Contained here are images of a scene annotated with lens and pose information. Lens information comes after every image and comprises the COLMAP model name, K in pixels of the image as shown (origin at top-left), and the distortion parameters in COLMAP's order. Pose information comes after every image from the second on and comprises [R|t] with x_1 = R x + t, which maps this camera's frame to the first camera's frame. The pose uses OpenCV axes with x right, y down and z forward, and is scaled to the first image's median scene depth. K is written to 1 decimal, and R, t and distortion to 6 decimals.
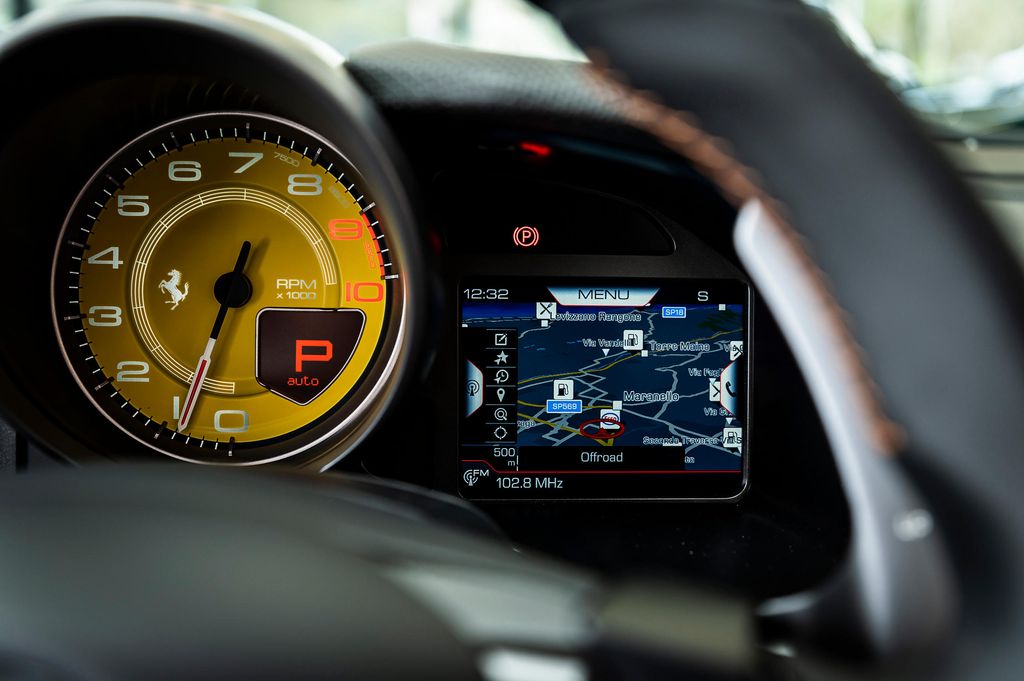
lens RADIAL K [[1386.1, 0, 510.6], [0, 1386.1, 333.9], [0, 0, 1]] dist [-0.087341, 0.000000]
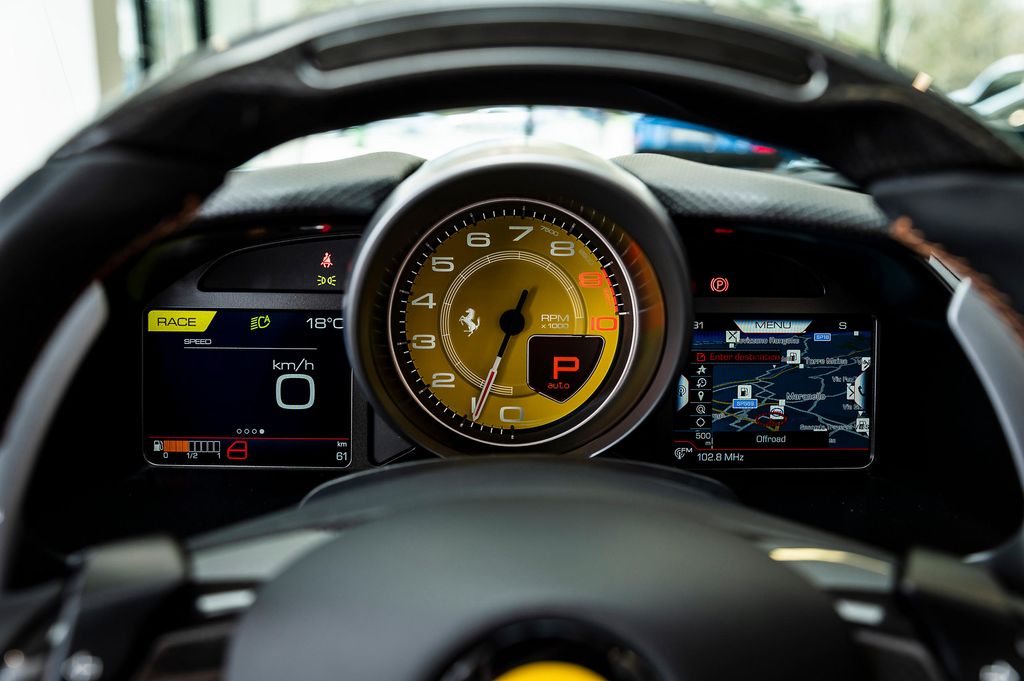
lens RADIAL K [[1042.4, 0, 515.0], [0, 1042.4, 344.6], [0, 0, 1]] dist [-0.078345, 0.000000]
pose [[0.998209, -0.002881, -0.059755, -0.133702], [0.004753, 0.999502, 0.031197, -0.042781], [0.059636, -0.031425, 0.997725, -0.076849]]
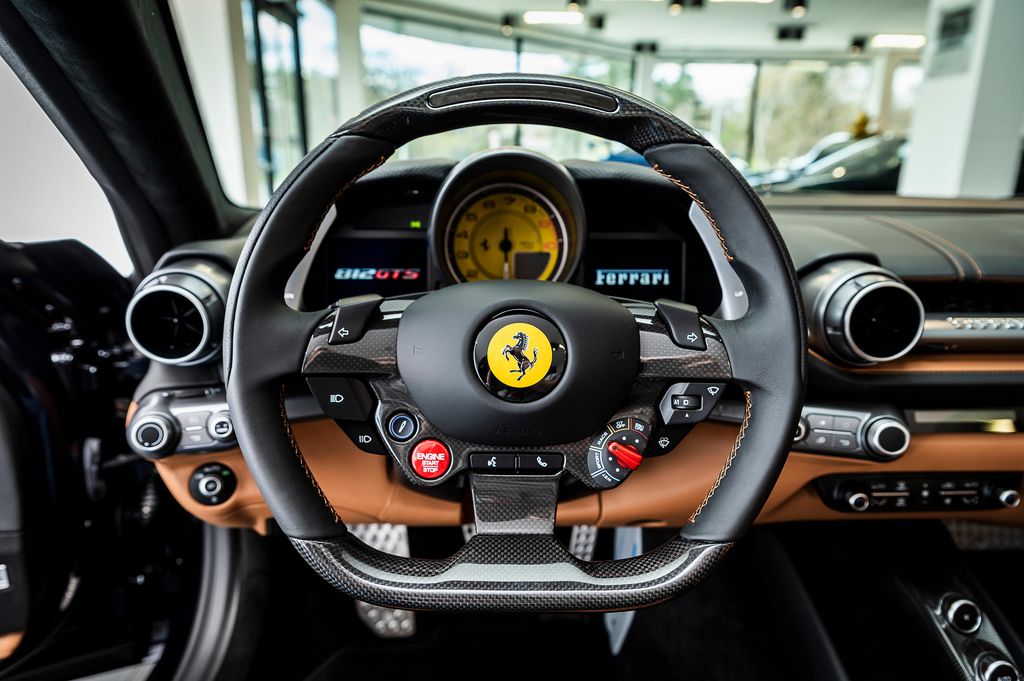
lens RADIAL K [[657.9, 0, 509.6], [0, 657.9, 348.1], [0, 0, 1]] dist [-0.020169, 0.000332]
pose [[0.998272, 0.002182, -0.058730, -0.109883], [0.002309, 0.997082, 0.076297, 0.078515], [0.058725, -0.076301, 0.995354, -0.412056]]
